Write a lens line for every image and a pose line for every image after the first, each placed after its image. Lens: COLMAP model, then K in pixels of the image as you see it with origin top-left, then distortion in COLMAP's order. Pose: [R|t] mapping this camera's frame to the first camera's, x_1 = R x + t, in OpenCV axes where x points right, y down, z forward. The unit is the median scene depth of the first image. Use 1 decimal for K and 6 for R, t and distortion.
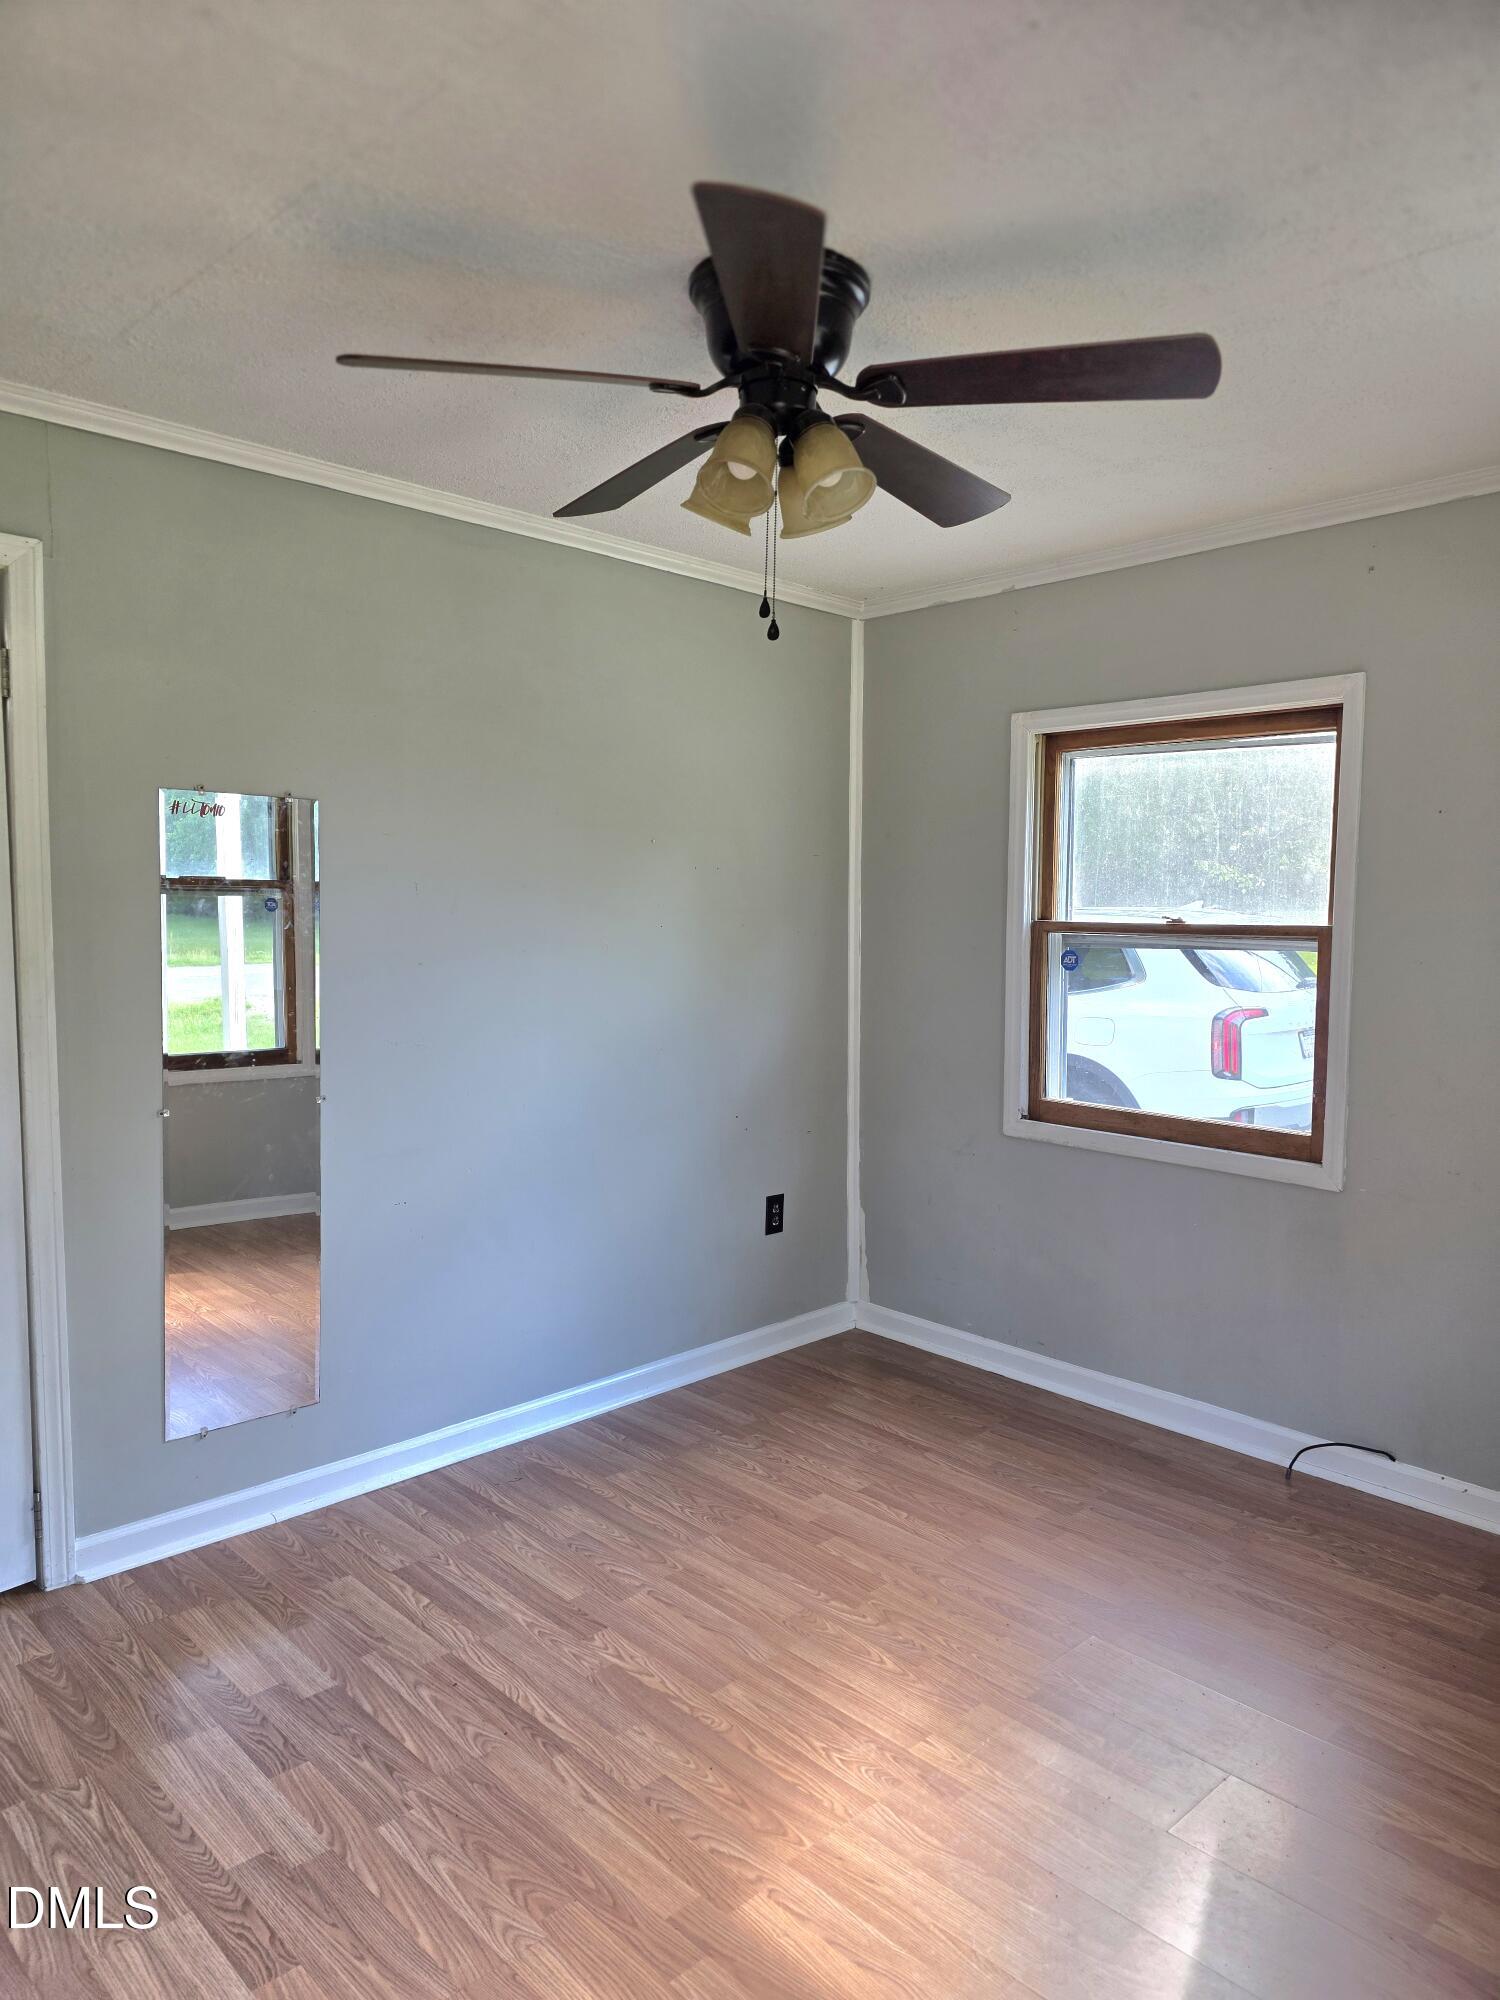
lens RADIAL K [[1352.2, 0, 756.1], [0, 1352.2, 1001.6], [0, 0, 1]] dist [0.051223, -0.046284]
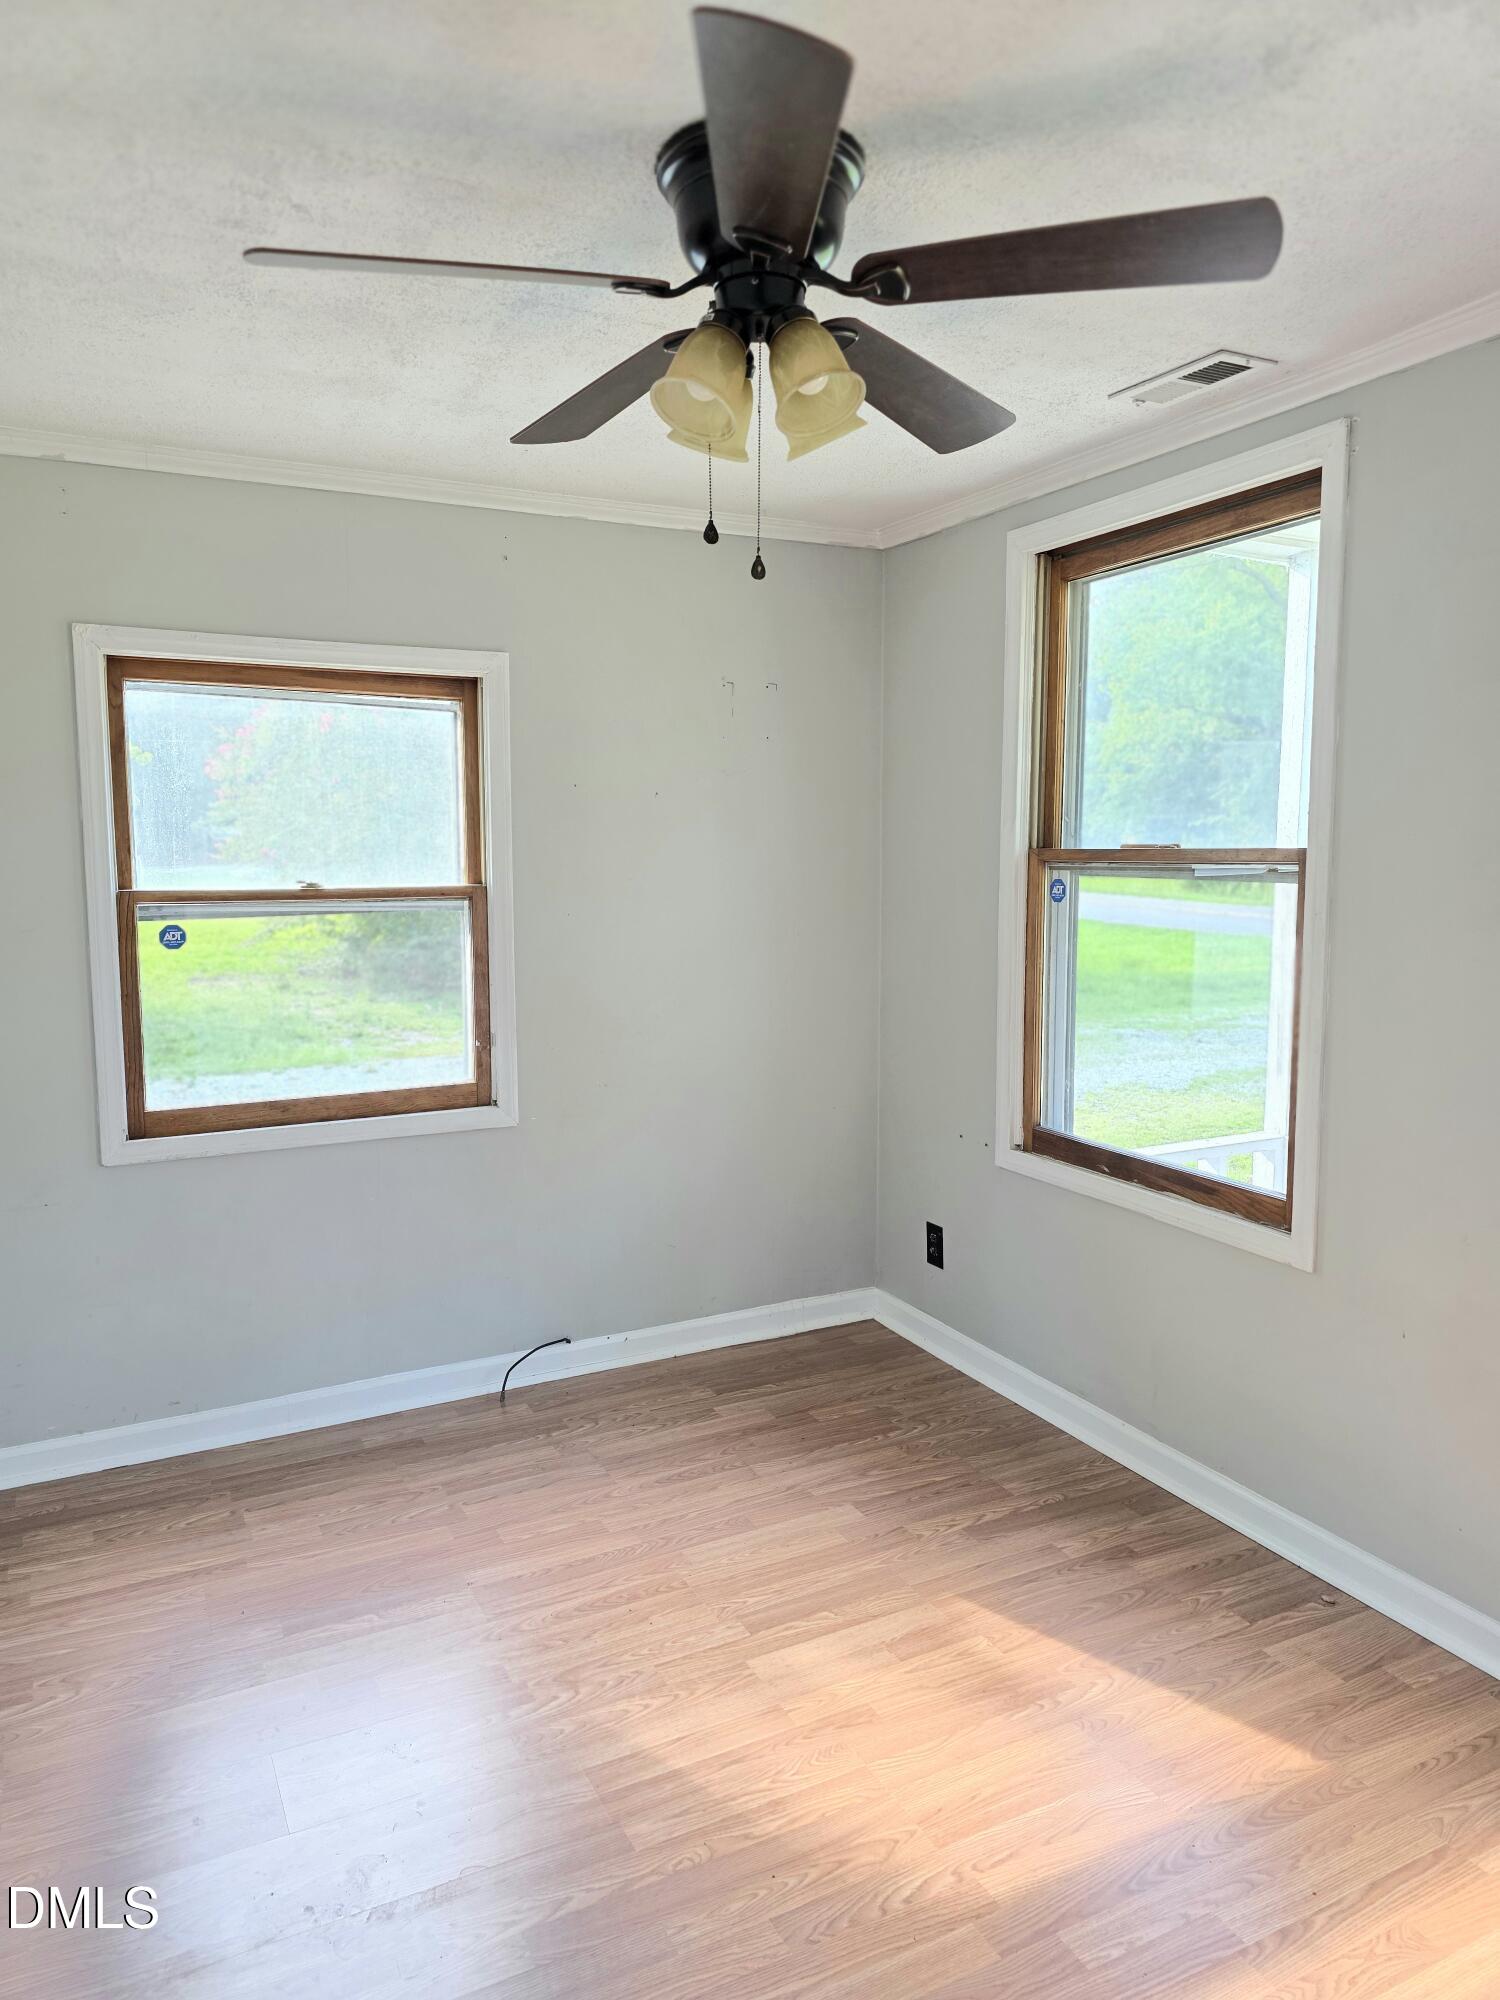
lens RADIAL K [[1352.2, 0, 755.3], [0, 1352.2, 990.7], [0, 0, 1]] dist [0.051223, -0.046284]
pose [[0.287457, -0.115793, 0.950768, -0.549493], [0.082082, 0.991992, 0.095997, -0.058302], [-0.954270, 0.050446, 0.294659, 0.496568]]
